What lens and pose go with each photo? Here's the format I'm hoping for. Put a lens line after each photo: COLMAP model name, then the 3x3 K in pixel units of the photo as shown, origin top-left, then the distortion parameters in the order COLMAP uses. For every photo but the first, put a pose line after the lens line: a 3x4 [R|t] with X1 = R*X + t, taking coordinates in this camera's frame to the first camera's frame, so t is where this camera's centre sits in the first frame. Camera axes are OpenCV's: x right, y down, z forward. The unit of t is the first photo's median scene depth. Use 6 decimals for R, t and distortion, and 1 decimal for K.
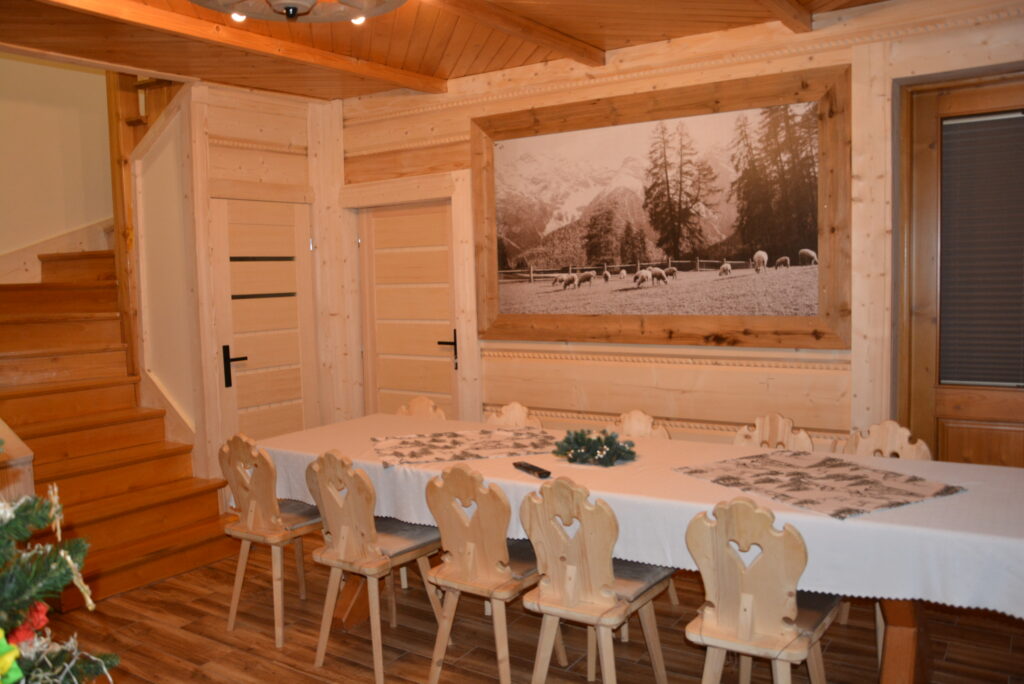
lens RADIAL K [[836.8, 0, 507.0], [0, 836.8, 340.8], [0, 0, 1]] dist [-0.149062, 0.139510]
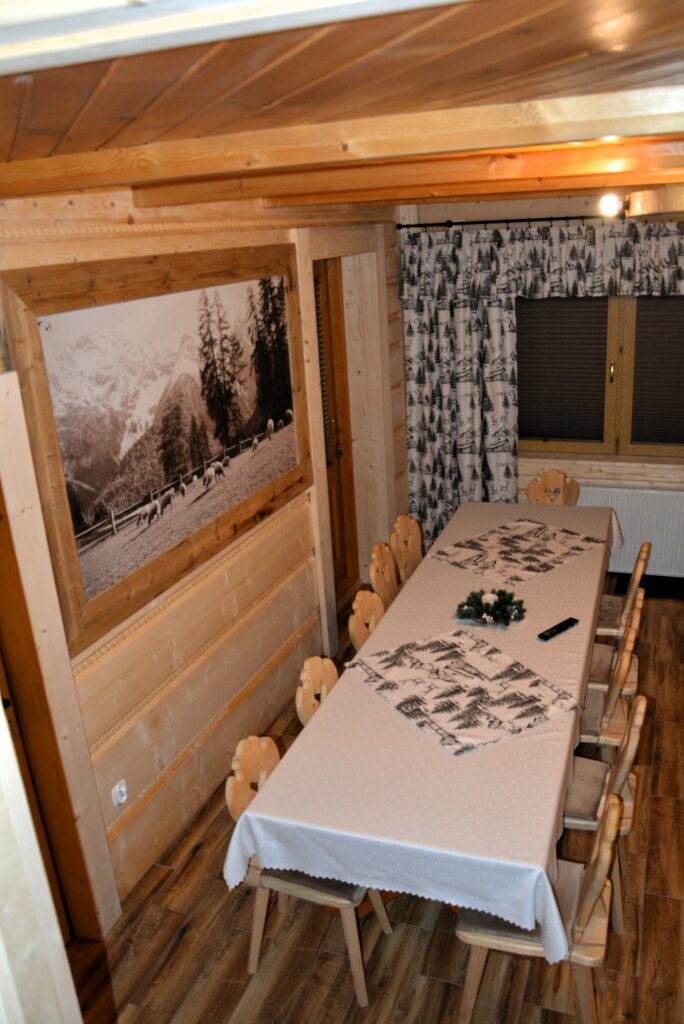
lens RADIAL K [[836.8, 0, 342.9], [0, 836.8, 522.7], [0, 0, 1]] dist [-0.149062, 0.139510]
pose [[-0.218632, -0.285576, 0.933084, -0.632579], [0.144193, 0.936266, 0.320336, -0.269387], [-0.965095, 0.204580, -0.163519, 0.966371]]
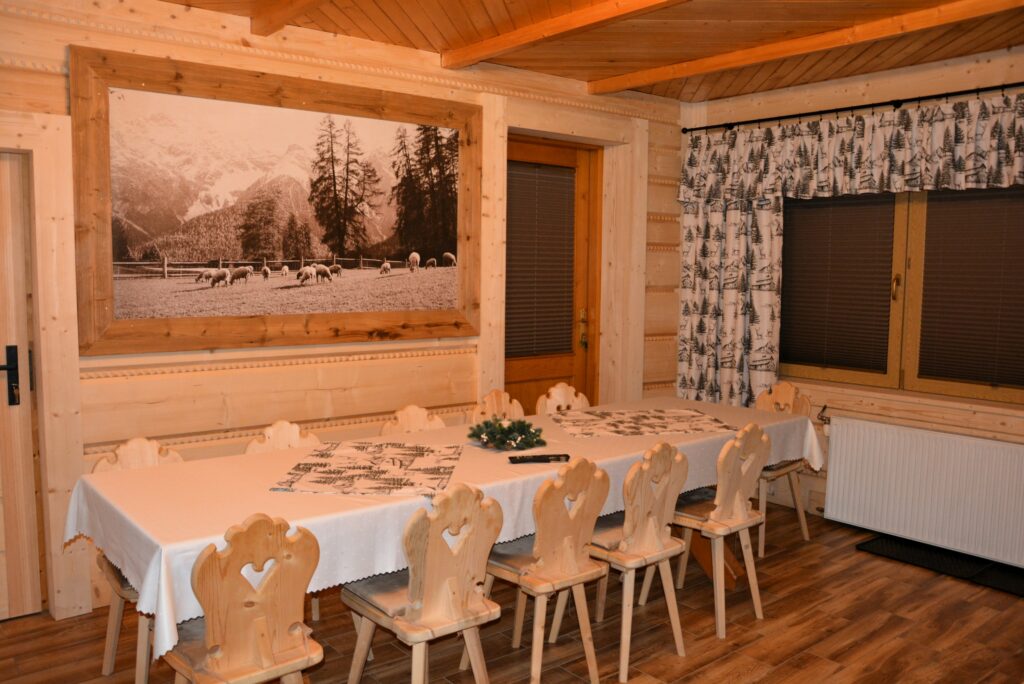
lens RADIAL K [[836.8, 0, 507.0], [0, 836.8, 340.8], [0, 0, 1]] dist [-0.149062, 0.139510]
pose [[0.296191, -0.053855, 0.953609, -0.639224], [0.057770, 0.997591, 0.038396, -0.022585], [-0.953380, 0.043717, 0.298588, 0.479935]]
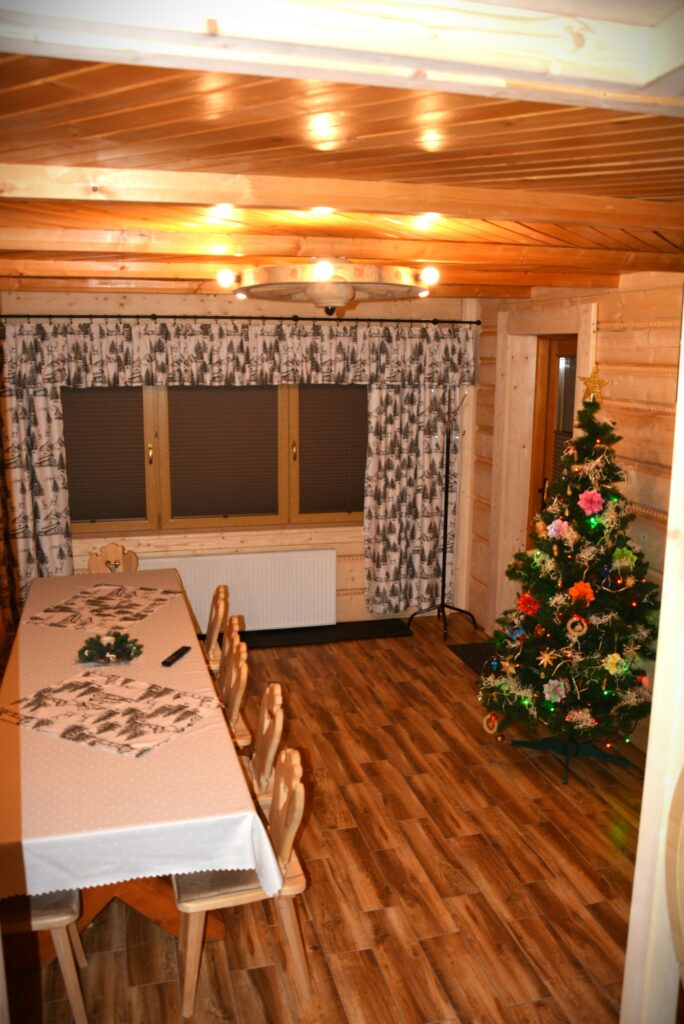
lens RADIAL K [[836.8, 0, 342.9], [0, 836.8, 522.7], [0, 0, 1]] dist [-0.149062, 0.139510]
pose [[-0.750672, -0.113258, 0.650895, -0.659696], [0.063857, 0.968146, 0.242106, -0.231618], [-0.657582, 0.223306, -0.719528, 1.142491]]
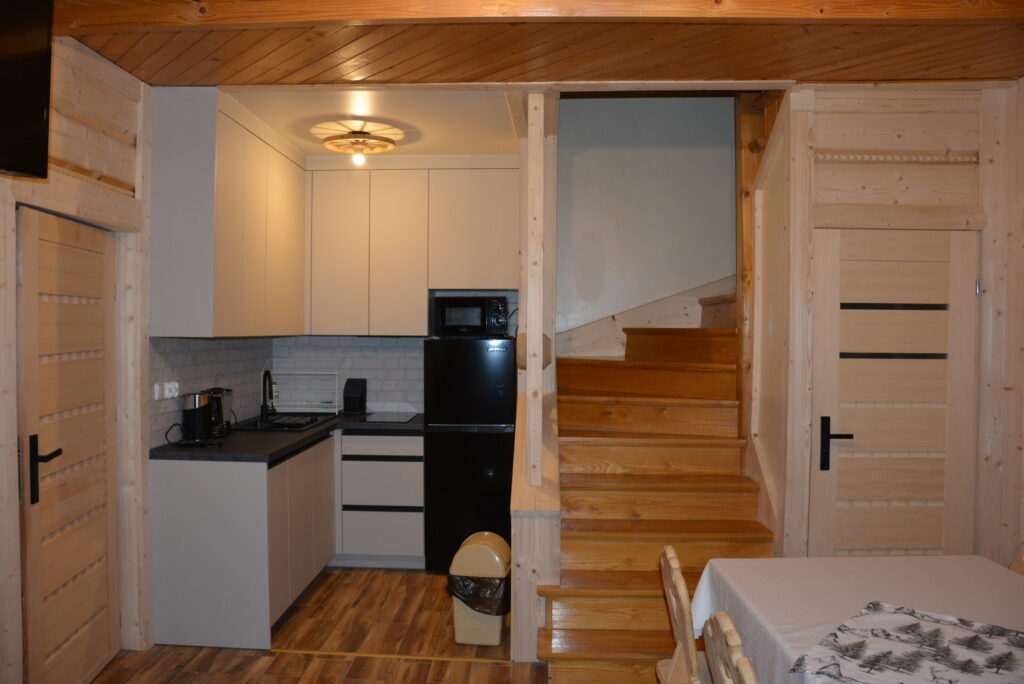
lens RADIAL K [[804.6, 0, 512.0], [0, 804.6, 342.0], [0, 0, 1]] dist [-0.147533, 0.118581]
pose [[0.536952, 0.041496, -0.842592, 0.133860], [-0.088197, 0.996077, -0.007150, -0.035945], [0.838990, 0.078154, 0.538505, 0.376822]]
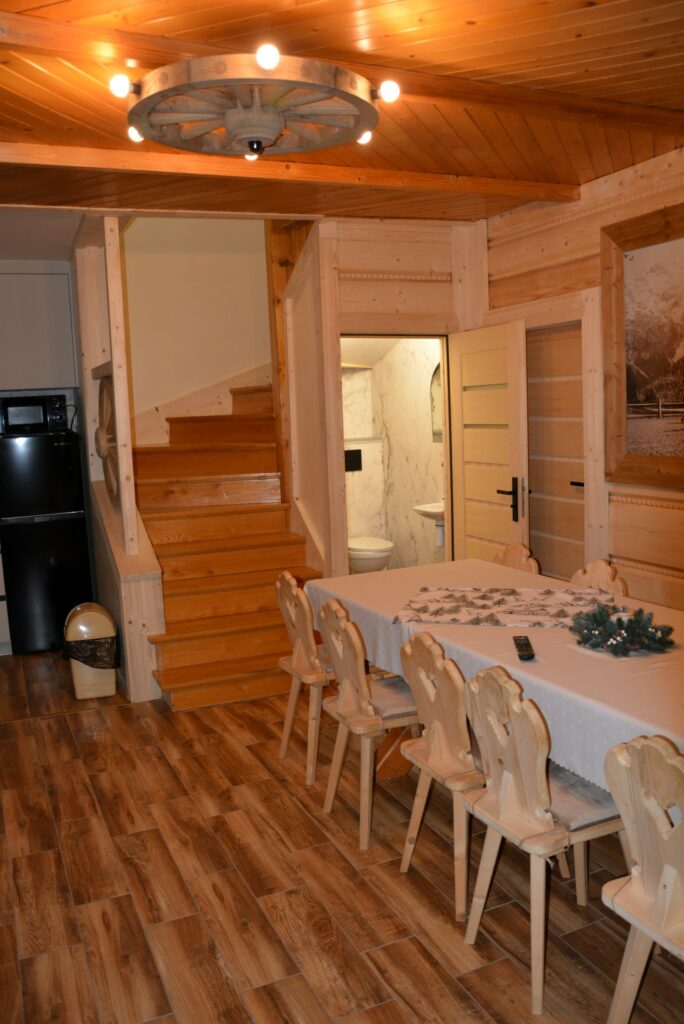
lens RADIAL K [[836.8, 0, 342.9], [0, 836.8, 522.7], [0, 0, 1]] dist [-0.149062, 0.139510]
pose [[0.849724, 0.063273, -0.523418, 0.204873], [-0.023626, 0.996345, 0.082086, -0.025779], [0.526699, -0.057384, 0.848113, 0.125268]]
